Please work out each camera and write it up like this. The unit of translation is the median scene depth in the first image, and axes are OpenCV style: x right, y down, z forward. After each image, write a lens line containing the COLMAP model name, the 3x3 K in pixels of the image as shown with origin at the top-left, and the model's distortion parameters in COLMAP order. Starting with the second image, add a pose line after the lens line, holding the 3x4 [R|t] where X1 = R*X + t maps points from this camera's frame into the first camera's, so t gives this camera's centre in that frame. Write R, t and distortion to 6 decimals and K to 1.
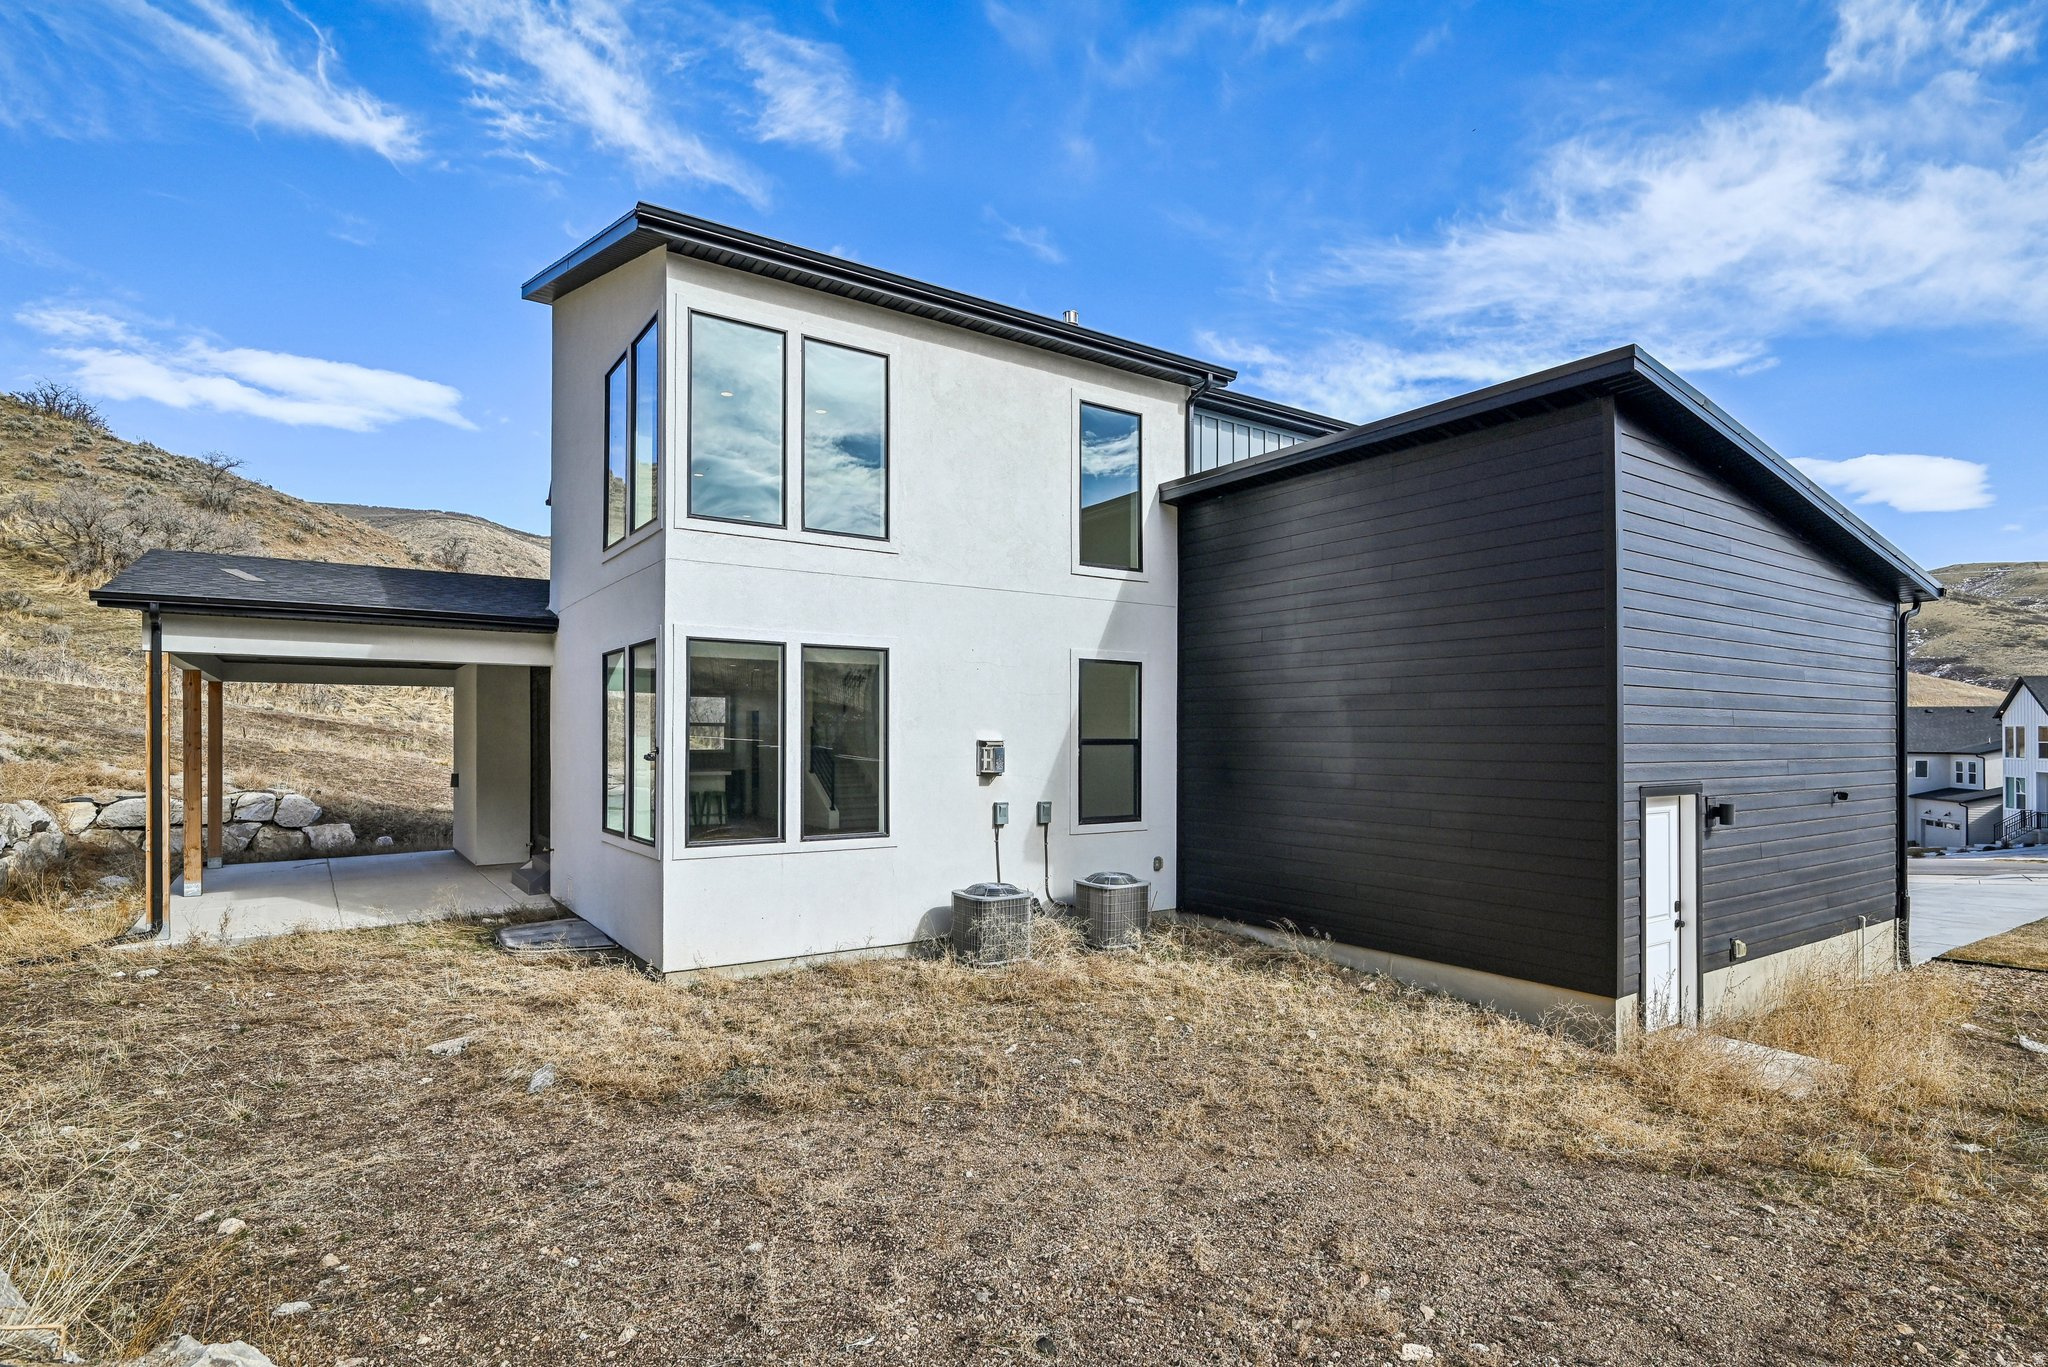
lens RADIAL K [[1030.5, 0, 1018.0], [0, 1030.5, 736.5], [0, 0, 1]] dist [0.002849, 0.000669]
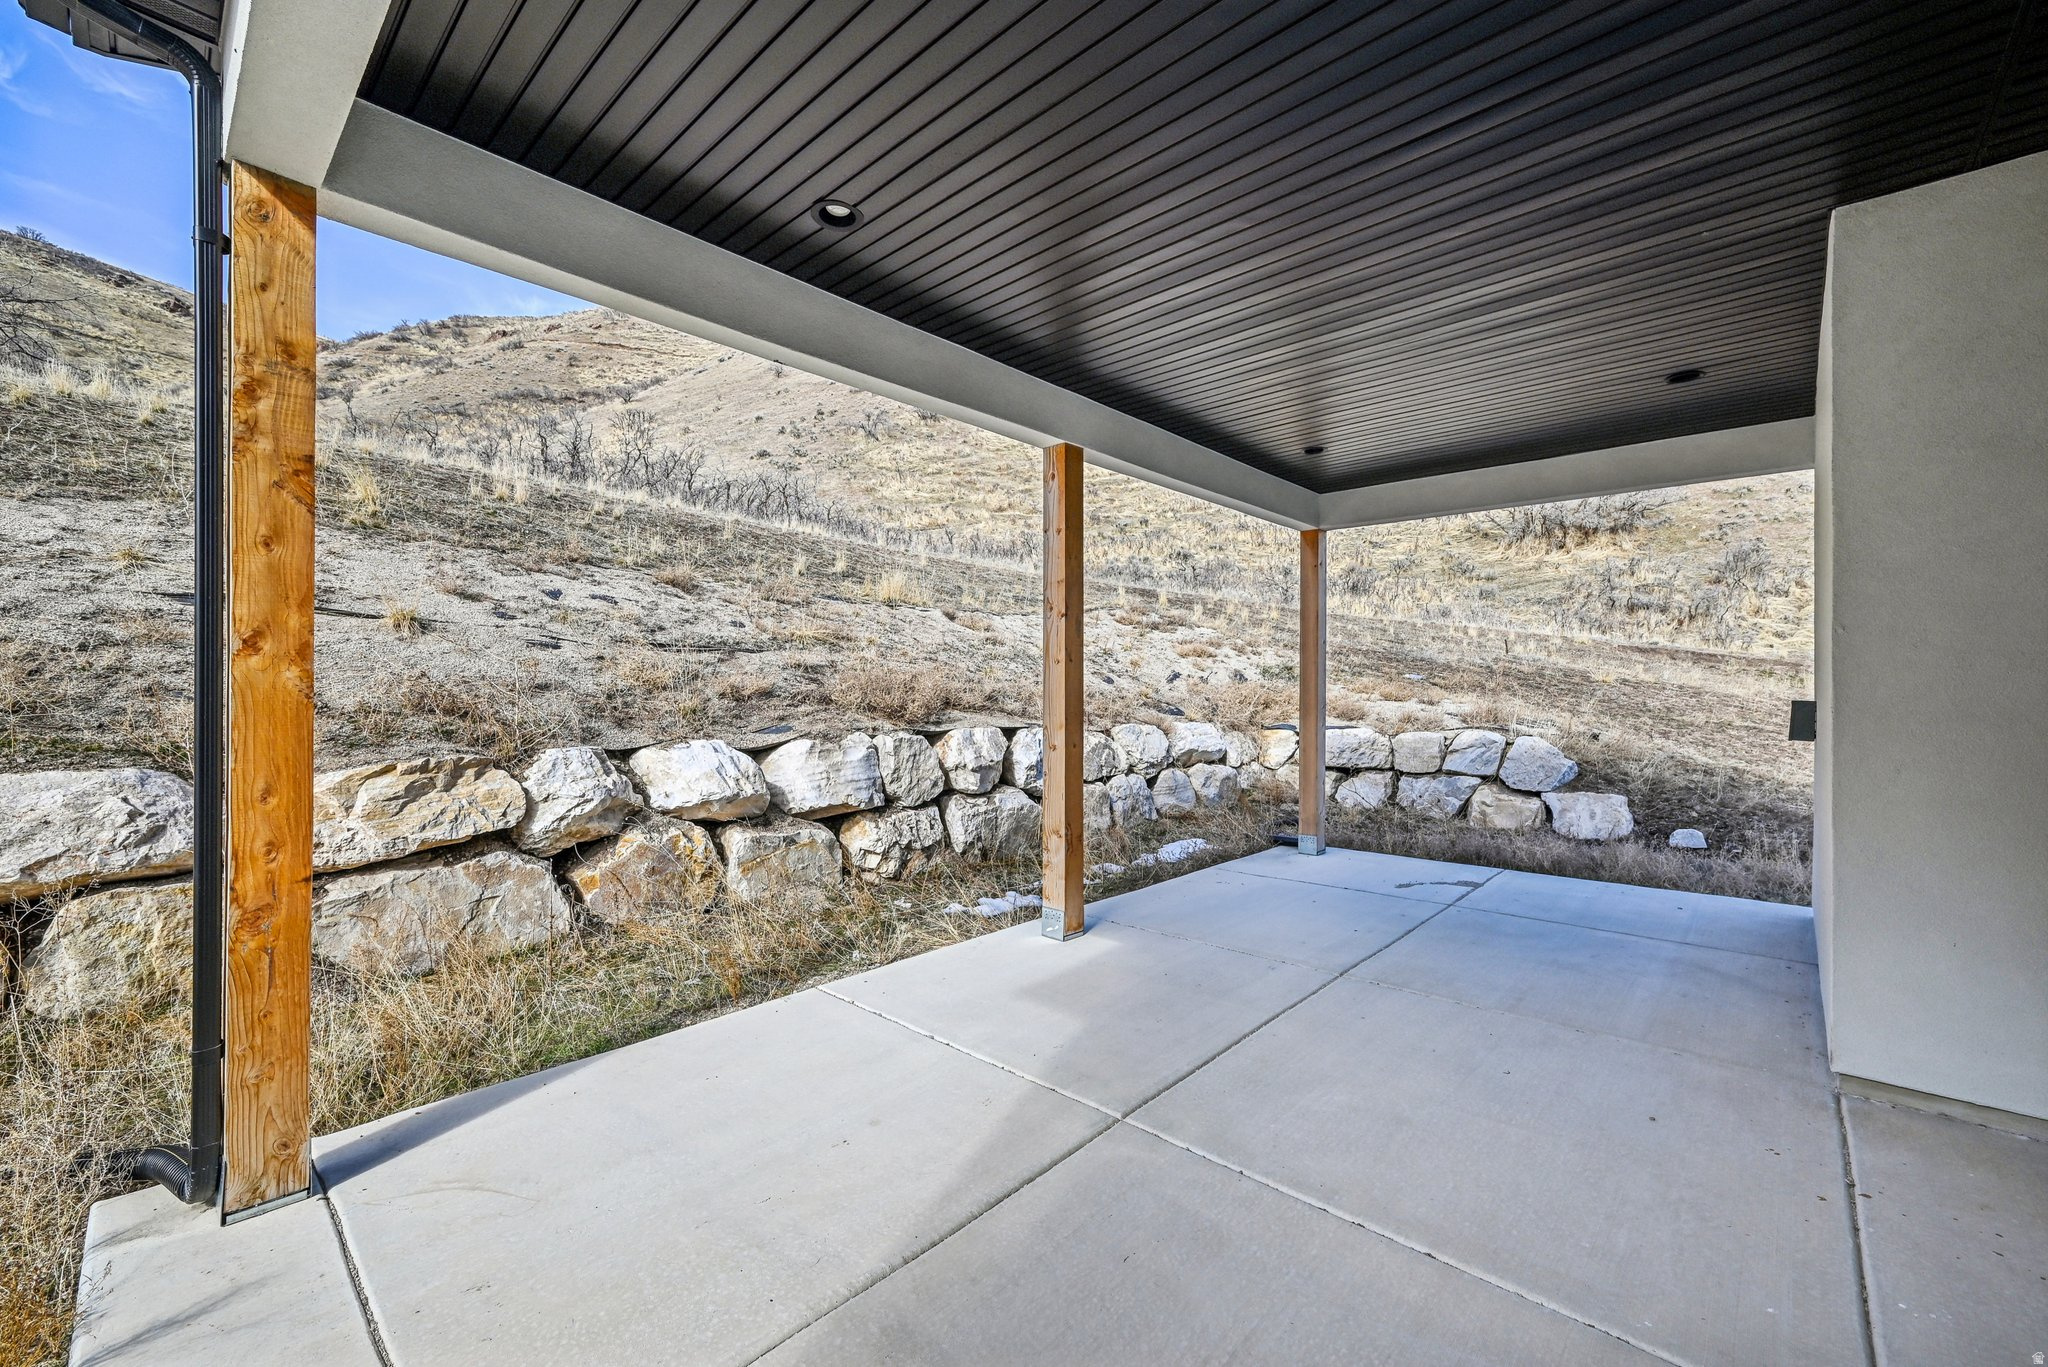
lens RADIAL K [[824.5, 0, 1023.4], [0, 824.5, 687.4], [0, 0, 1]] dist [-0.003249, 0.000193]
pose [[0.222258, -0.001274, -0.974987, -0.235607], [-0.004457, 0.999987, -0.002323, 0.023530], [0.974978, 0.004862, 0.222250, 0.480486]]
